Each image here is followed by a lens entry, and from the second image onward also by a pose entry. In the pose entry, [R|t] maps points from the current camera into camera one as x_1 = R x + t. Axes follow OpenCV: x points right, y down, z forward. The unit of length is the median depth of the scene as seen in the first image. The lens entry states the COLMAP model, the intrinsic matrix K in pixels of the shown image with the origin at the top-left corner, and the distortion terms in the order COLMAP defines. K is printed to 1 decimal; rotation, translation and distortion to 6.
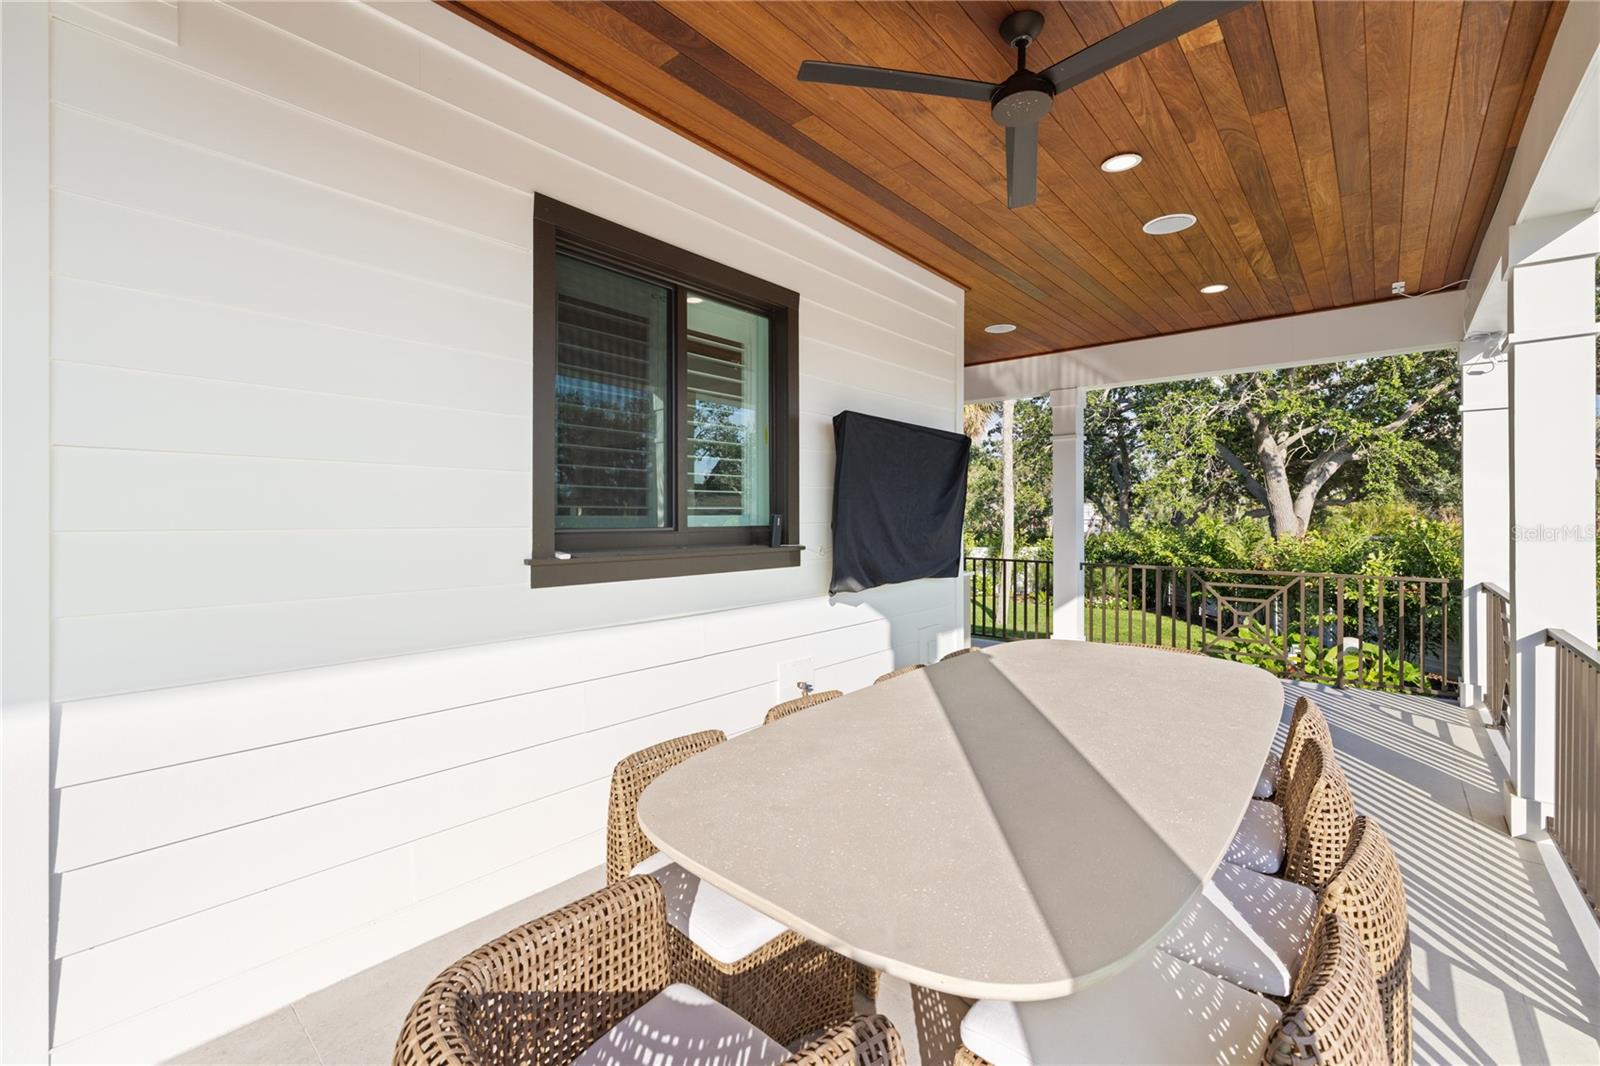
lens RADIAL K [[680.4, 0, 800.0], [0, 680.4, 521.3], [0, 0, 1]] dist [0.000396, -0.000064]
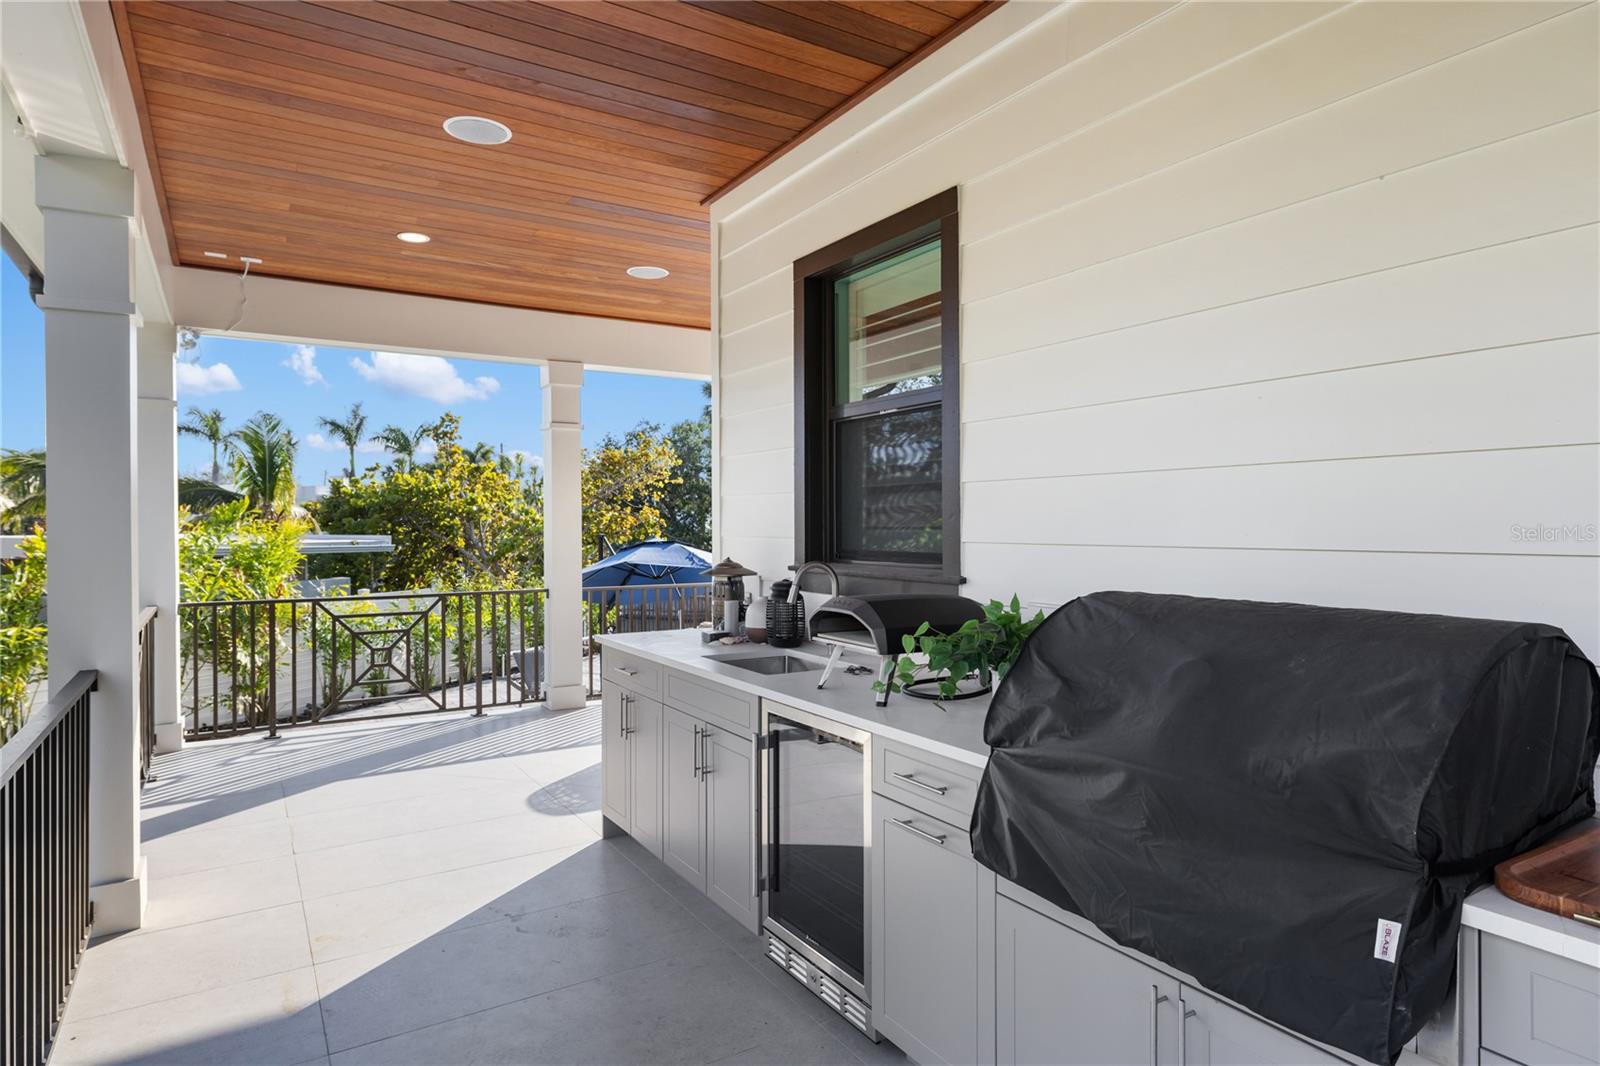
lens RADIAL K [[912.0, 0, 807.4], [0, 912.0, 517.0], [0, 0, 1]] dist [-0.002225, -0.000226]
pose [[-0.955677, 0.008164, 0.294303, -0.118600], [0.007804, 0.999967, -0.002398, -0.017617], [-0.294313, 0.000005, -0.955709, 1.815060]]
